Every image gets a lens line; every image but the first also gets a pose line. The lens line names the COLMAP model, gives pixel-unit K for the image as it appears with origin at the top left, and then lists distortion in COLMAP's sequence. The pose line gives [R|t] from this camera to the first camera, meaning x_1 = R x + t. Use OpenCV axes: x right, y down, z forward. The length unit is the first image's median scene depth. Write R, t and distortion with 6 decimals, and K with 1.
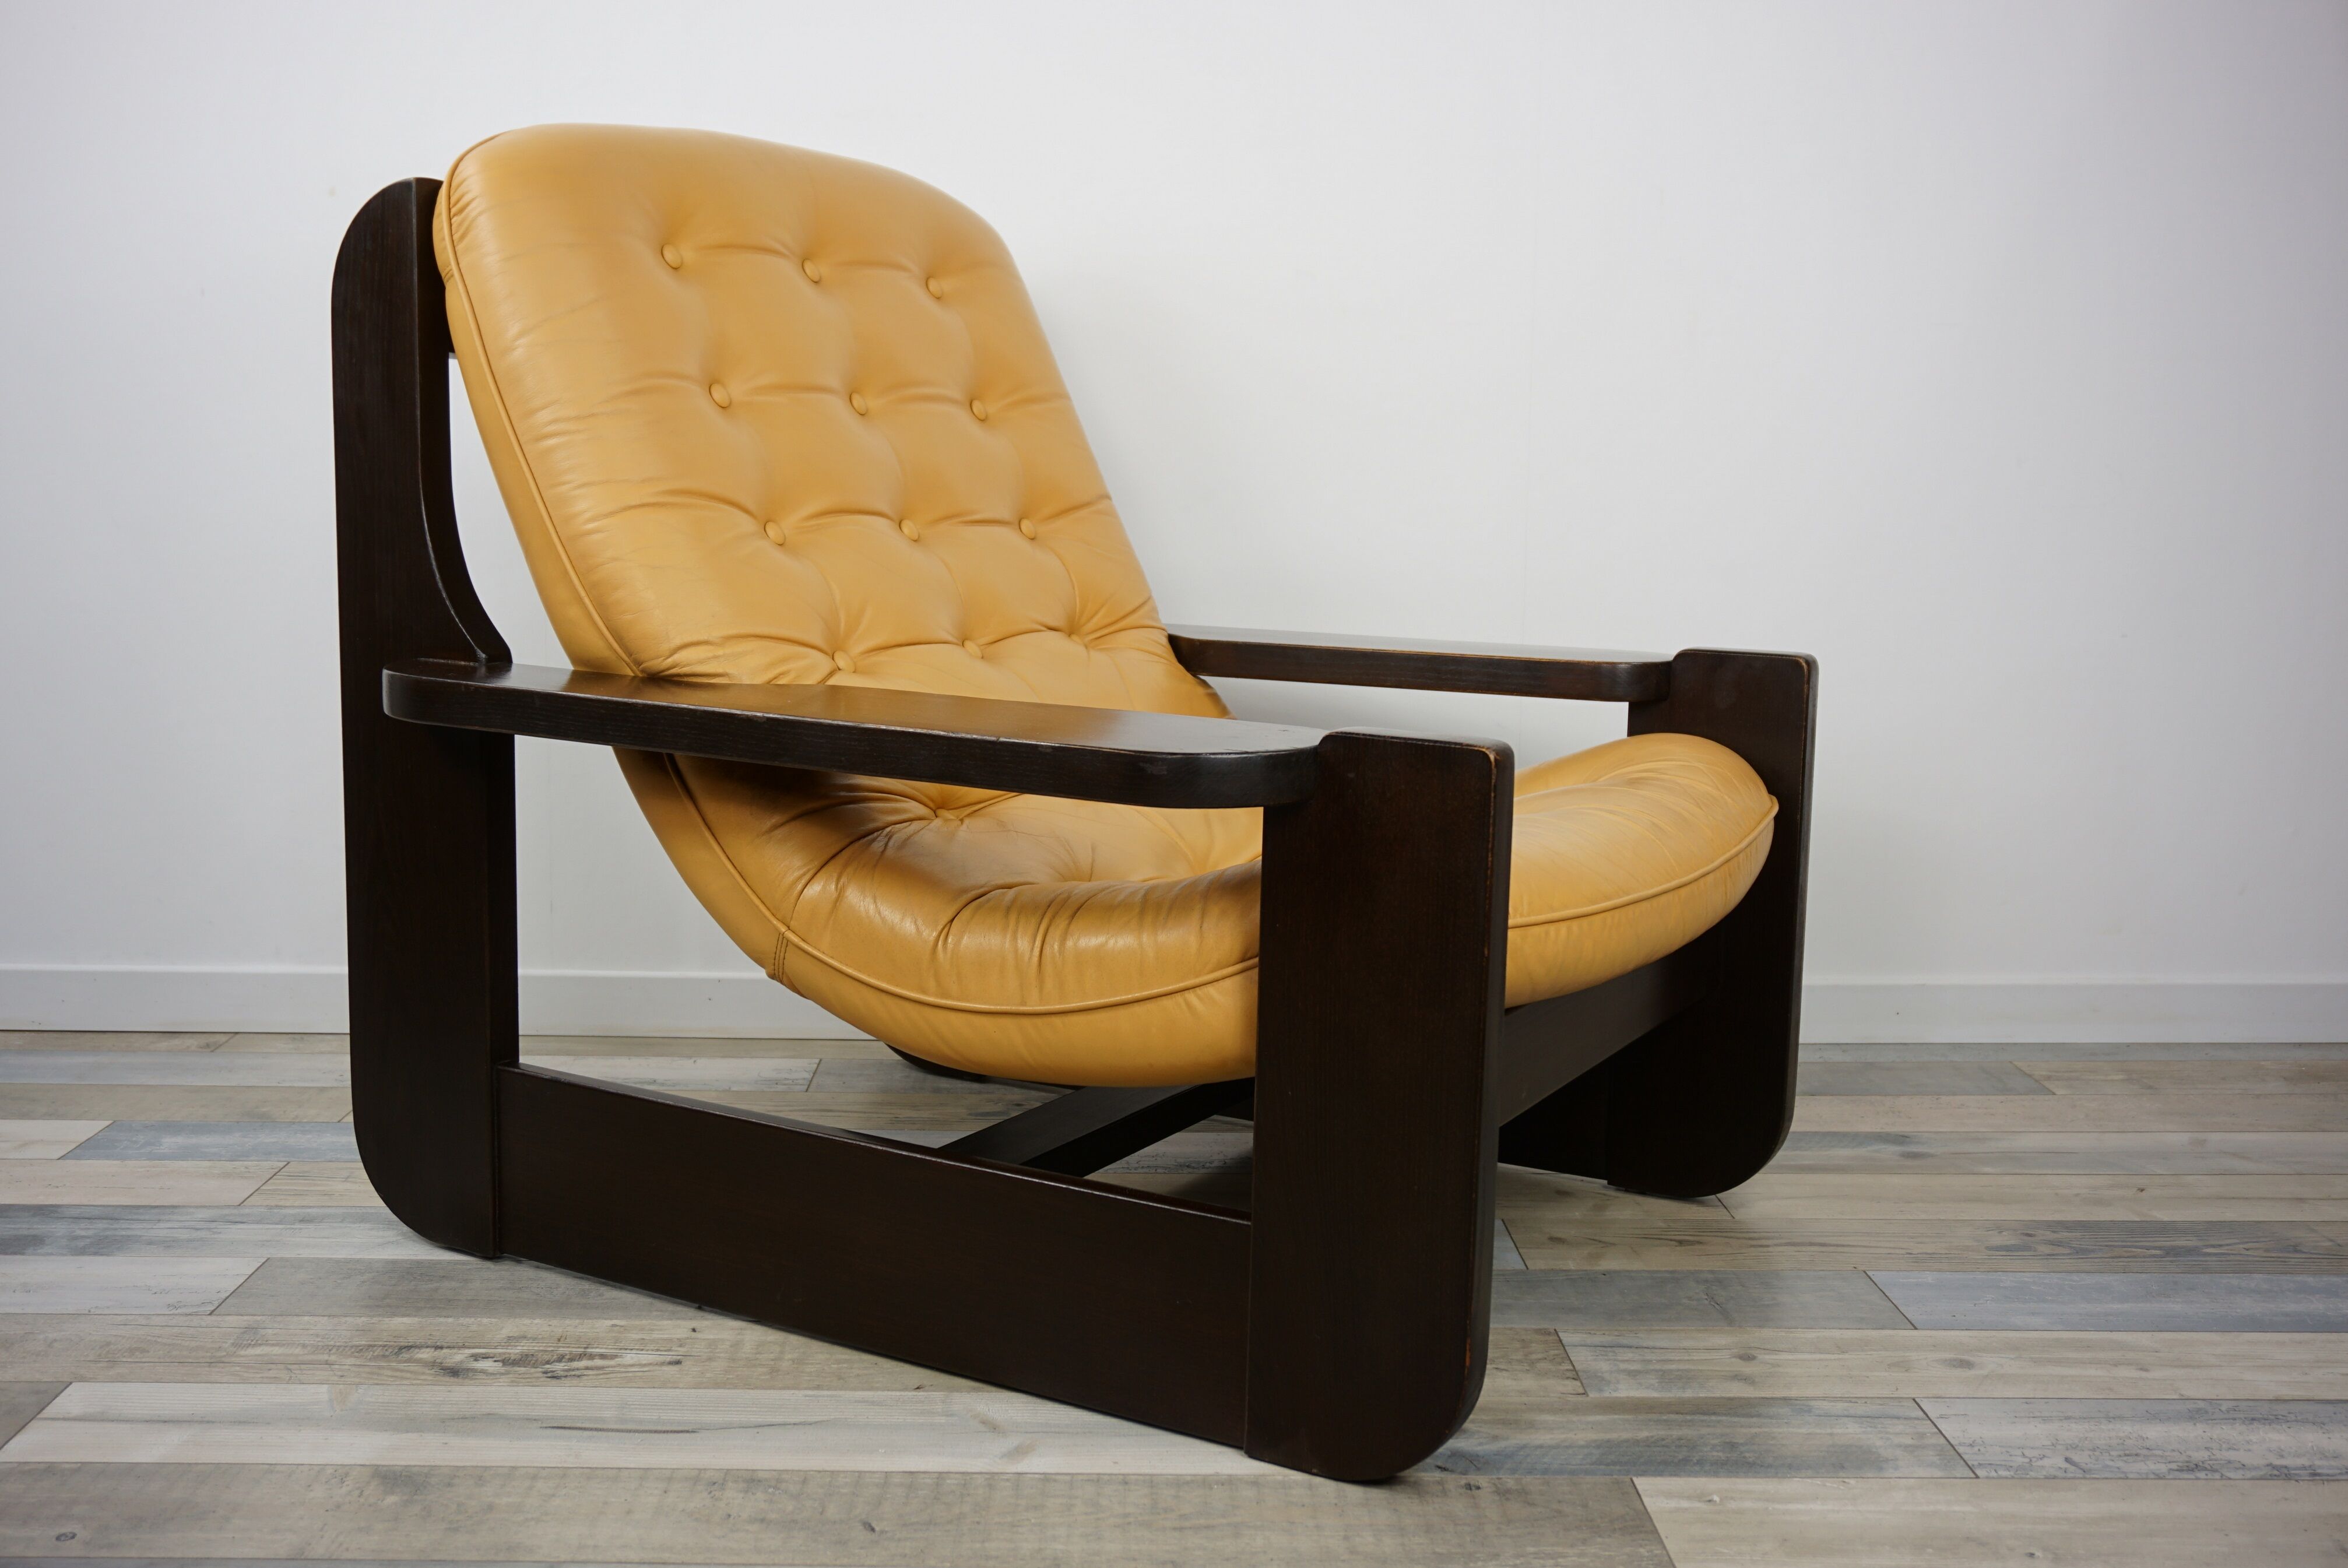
lens RADIAL K [[2435.7, 0, 1163.2], [0, 2435.7, 788.3], [0, 0, 1]] dist [0.011531, -0.010290]
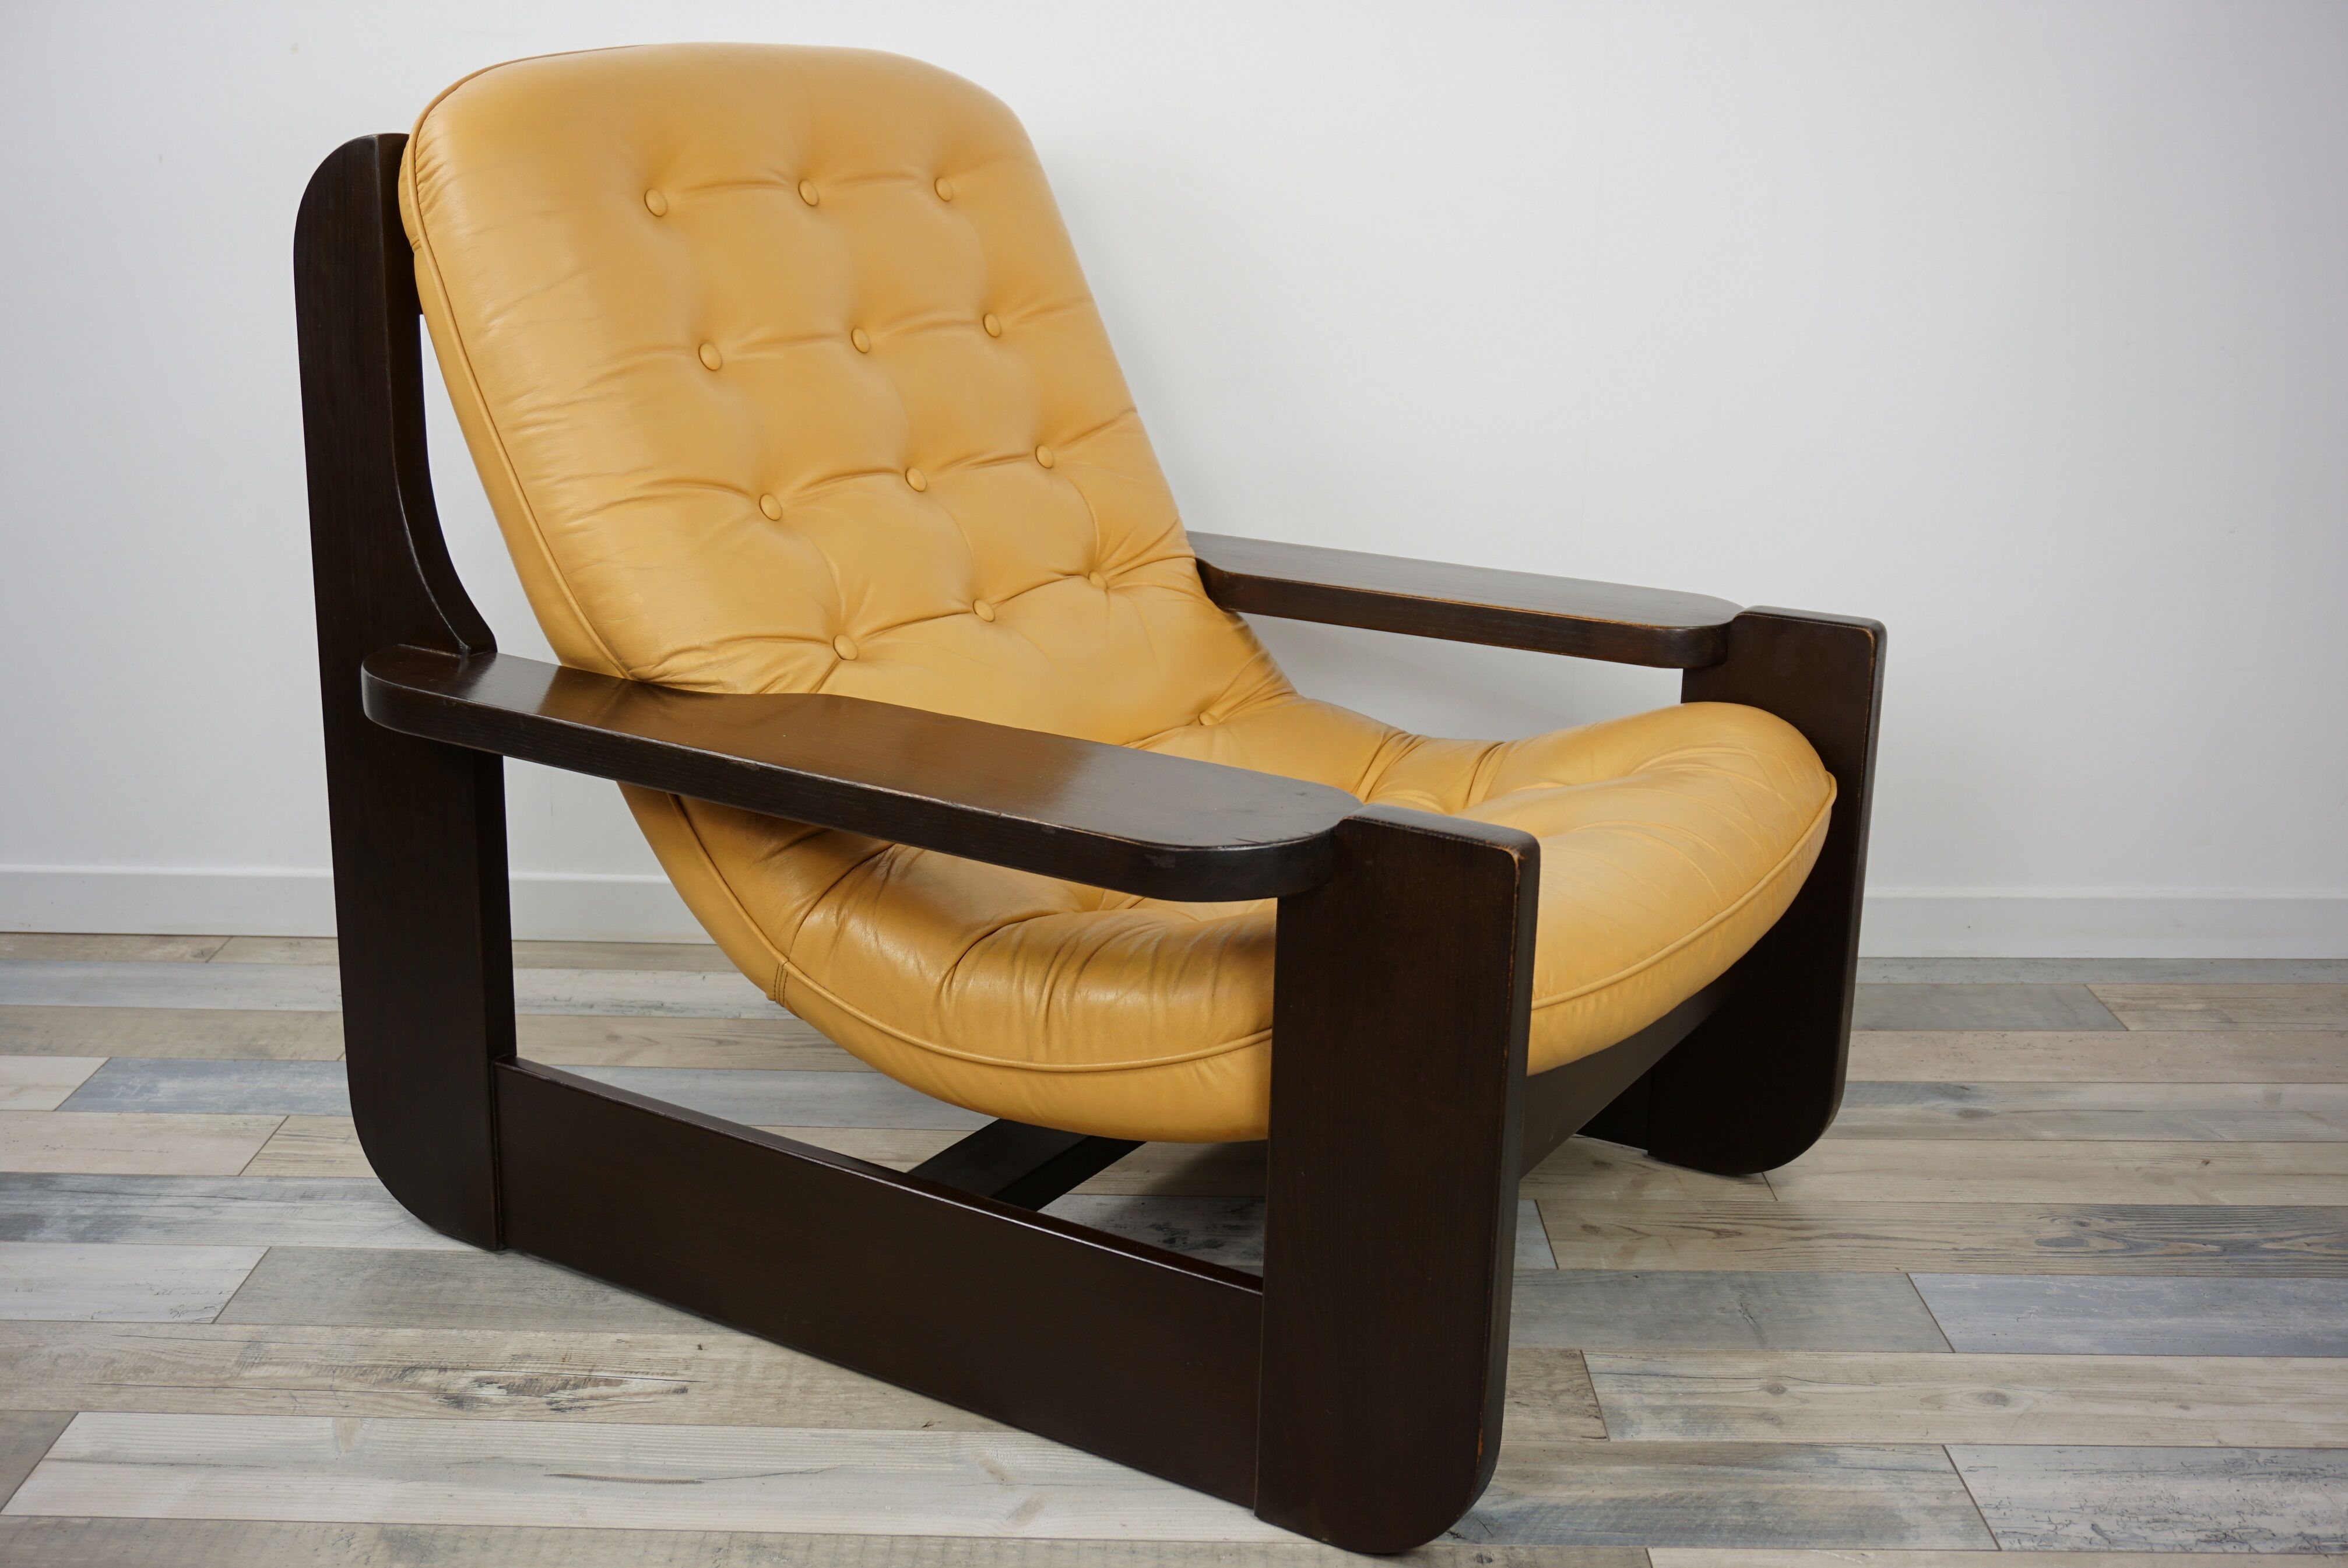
lens RADIAL K [[2616.0, 0, 1159.9], [0, 2616.0, 786.3], [0, 0, 1]] dist [-0.002467, -0.016512]
pose [[0.999699, 0.006372, -0.023682, 0.016033], [-0.003206, 0.991327, 0.131378, -0.139692], [0.024314, -0.131262, 0.991049, -0.010005]]
